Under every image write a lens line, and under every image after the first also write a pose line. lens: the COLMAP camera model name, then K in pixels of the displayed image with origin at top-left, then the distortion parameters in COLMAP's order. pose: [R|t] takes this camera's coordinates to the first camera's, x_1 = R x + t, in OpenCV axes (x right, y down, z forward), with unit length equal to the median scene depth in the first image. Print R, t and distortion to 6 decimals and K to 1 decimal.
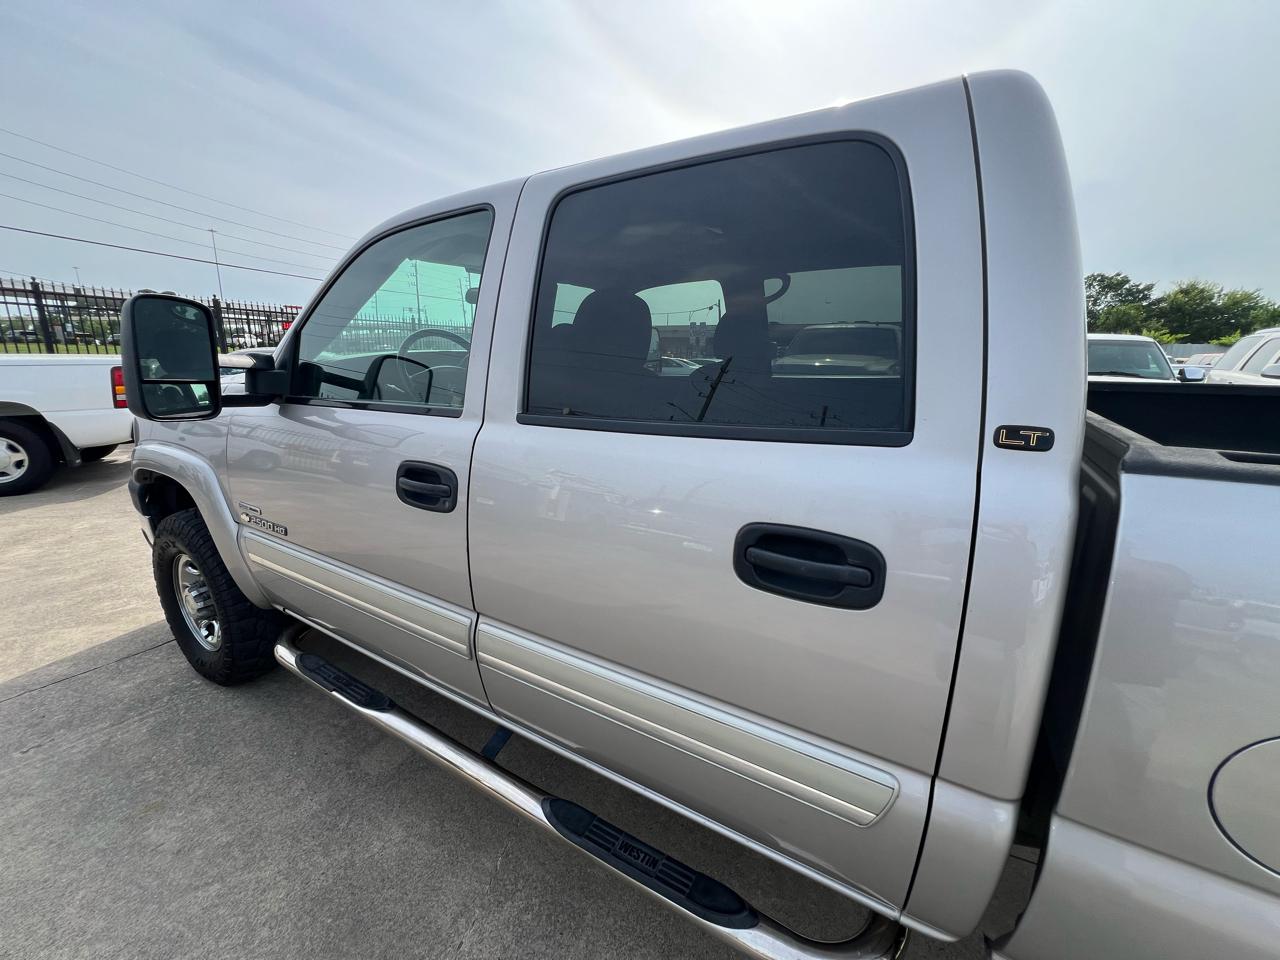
lens RADIAL K [[512.1, 0, 635.5], [0, 512.1, 477.5], [0, 0, 1]] dist [0.000335, -0.000259]
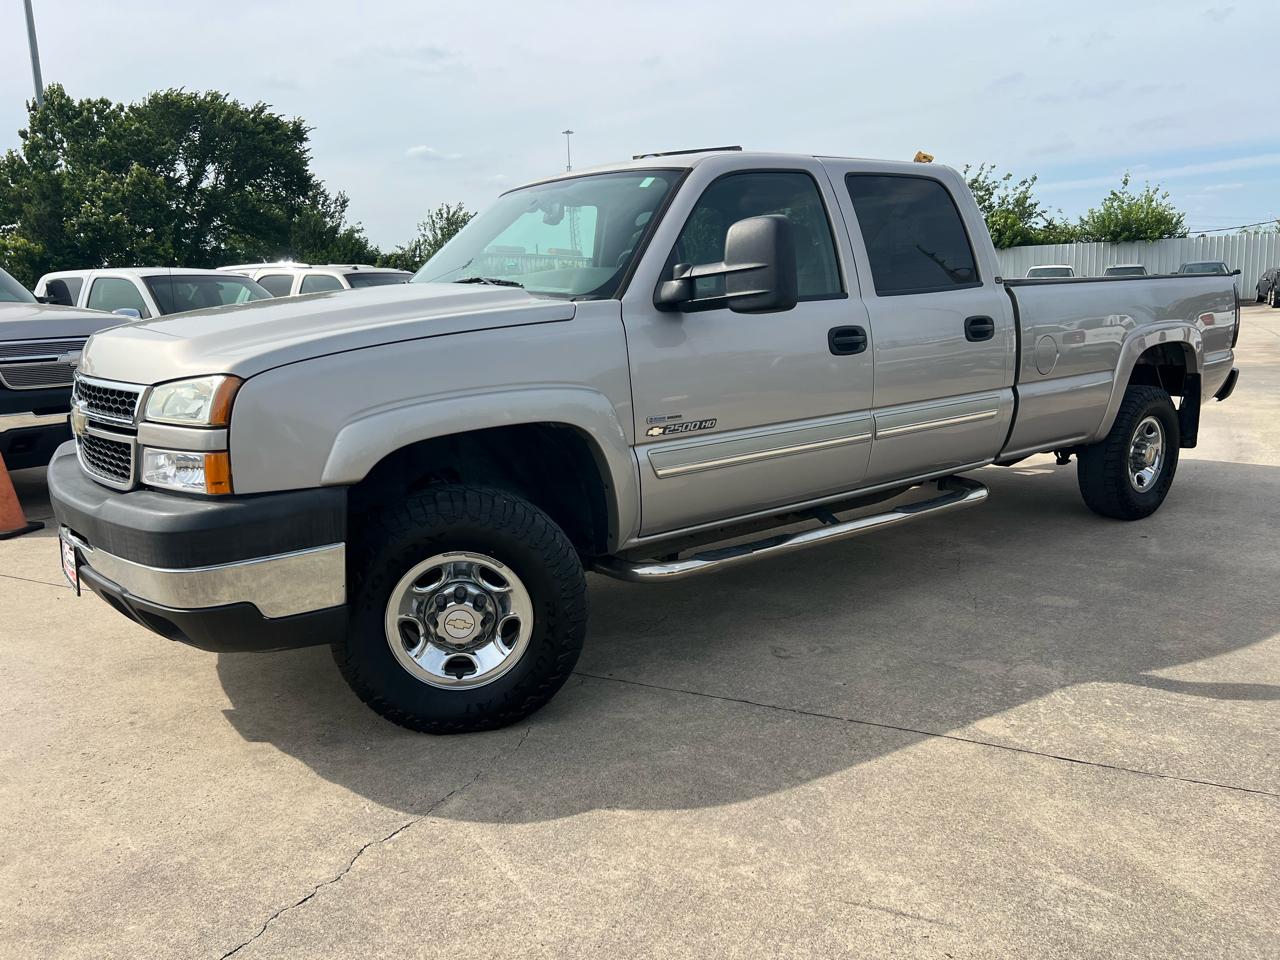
lens RADIAL K [[972.5, 0, 640.0], [0, 972.5, 480.0], [0, 0, 1]] dist [0.042636, -0.054392]
pose [[0.362428, -0.195469, 0.911284, -1.813865], [0.256672, 0.960884, 0.104027, -0.024369], [-0.895972, 0.196199, 0.398423, 0.215009]]
